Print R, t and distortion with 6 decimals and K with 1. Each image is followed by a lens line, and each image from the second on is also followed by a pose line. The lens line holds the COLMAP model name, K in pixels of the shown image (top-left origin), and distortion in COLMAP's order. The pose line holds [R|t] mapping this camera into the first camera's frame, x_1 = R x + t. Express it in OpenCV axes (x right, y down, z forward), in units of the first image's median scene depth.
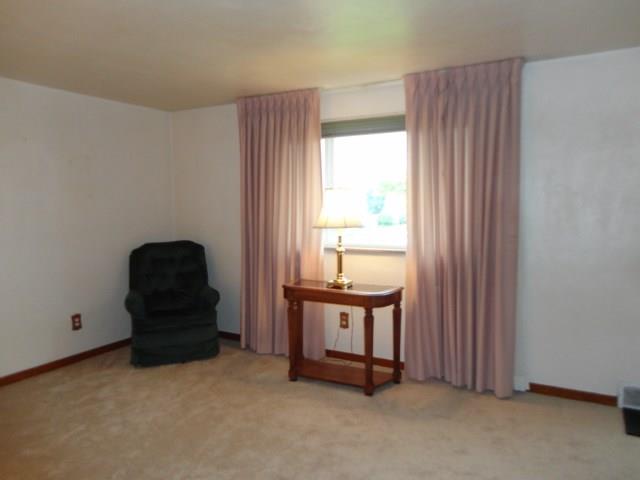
lens RADIAL K [[469.6, 0, 320.0], [0, 469.6, 240.0], [0, 0, 1]] dist [-0.007809, -0.005600]
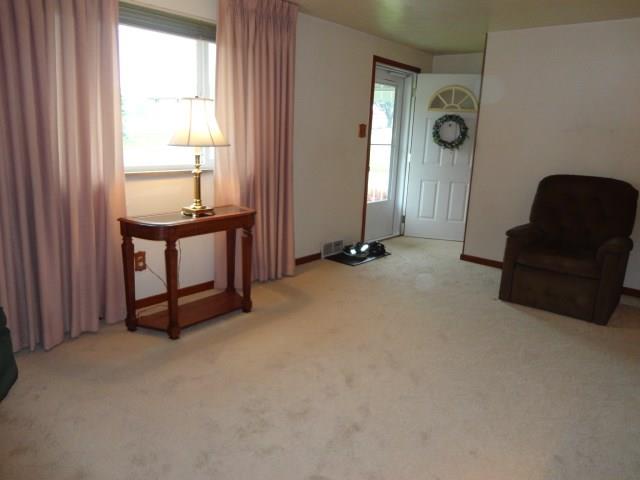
lens RADIAL K [[469.6, 0, 320.0], [0, 469.6, 240.0], [0, 0, 1]] dist [-0.007809, -0.005600]
pose [[0.172873, -0.198428, 0.964749, -0.773843], [0.064851, 0.979664, 0.189875, -0.005339], [-0.982807, 0.029740, 0.182226, 0.620332]]
